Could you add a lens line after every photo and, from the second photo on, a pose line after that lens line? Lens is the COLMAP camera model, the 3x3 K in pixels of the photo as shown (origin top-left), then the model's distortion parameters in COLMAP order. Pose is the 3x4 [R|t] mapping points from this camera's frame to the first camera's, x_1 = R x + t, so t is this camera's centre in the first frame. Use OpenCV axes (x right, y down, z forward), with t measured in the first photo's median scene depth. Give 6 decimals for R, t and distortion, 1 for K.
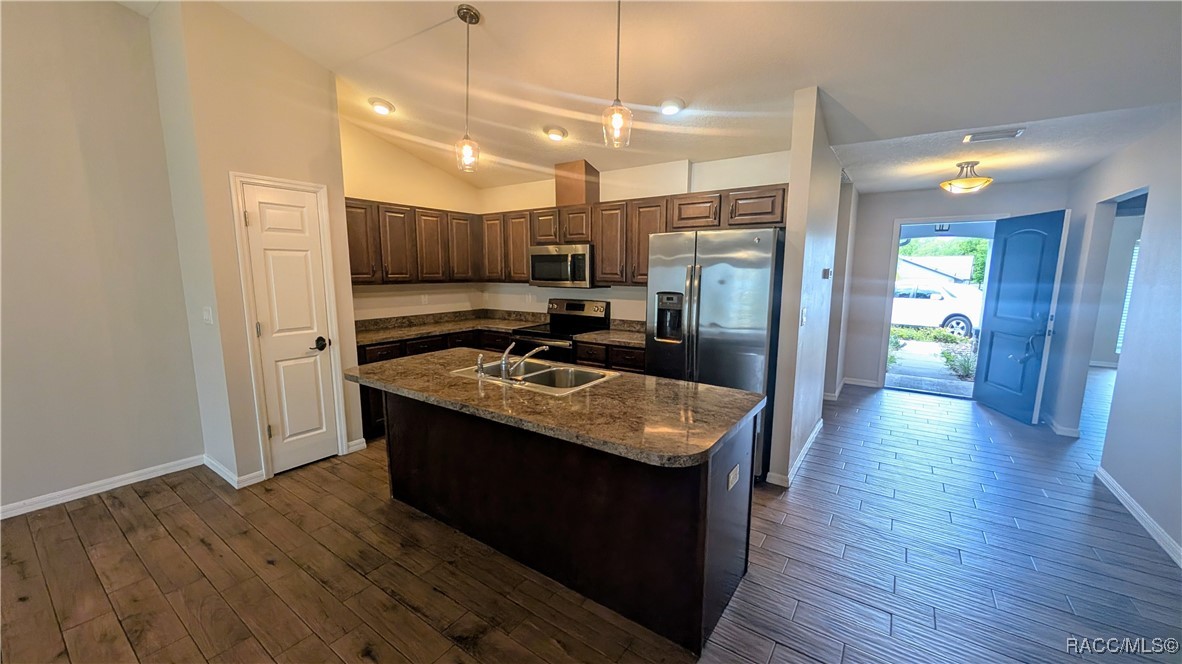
lens RADIAL K [[447.2, 0, 586.9], [0, 447.2, 334.3], [0, 0, 1]] dist [0.003947, 0.000000]
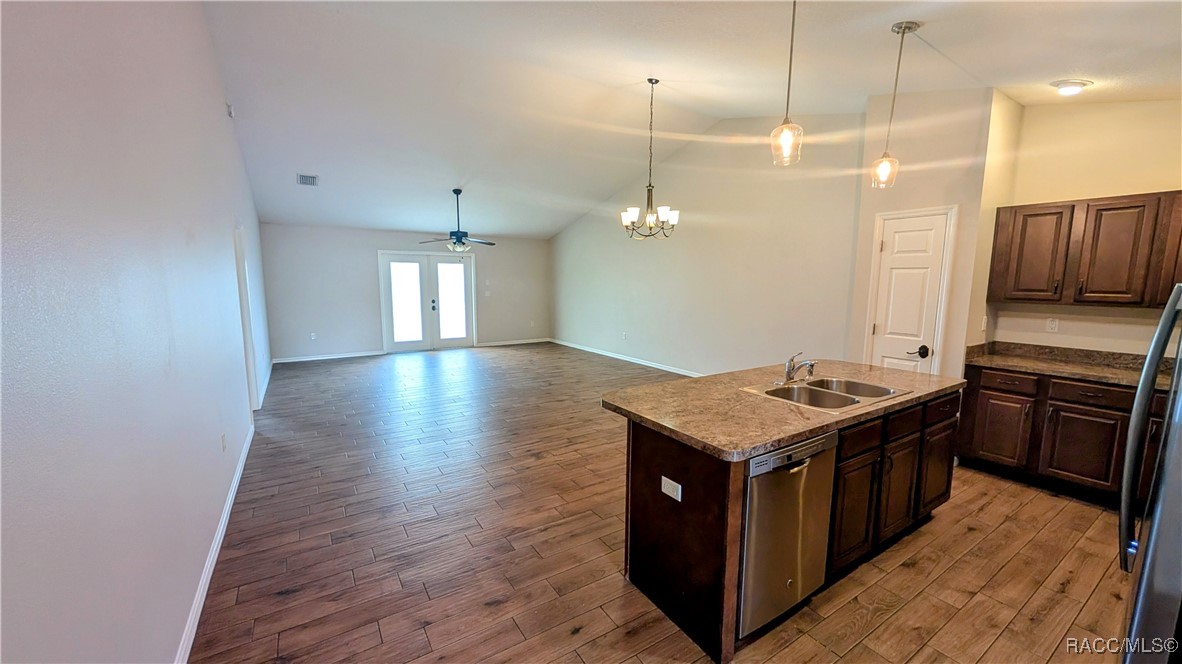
lens RADIAL K [[447.2, 0, 587.4], [0, 447.2, 338.0], [0, 0, 1]] dist [0.003947, 0.000000]
pose [[-0.370731, 0.121309, -0.920784, 0.737347], [-0.139208, 0.972975, 0.184233, -0.101766], [0.918248, 0.196481, -0.343824, 0.624983]]
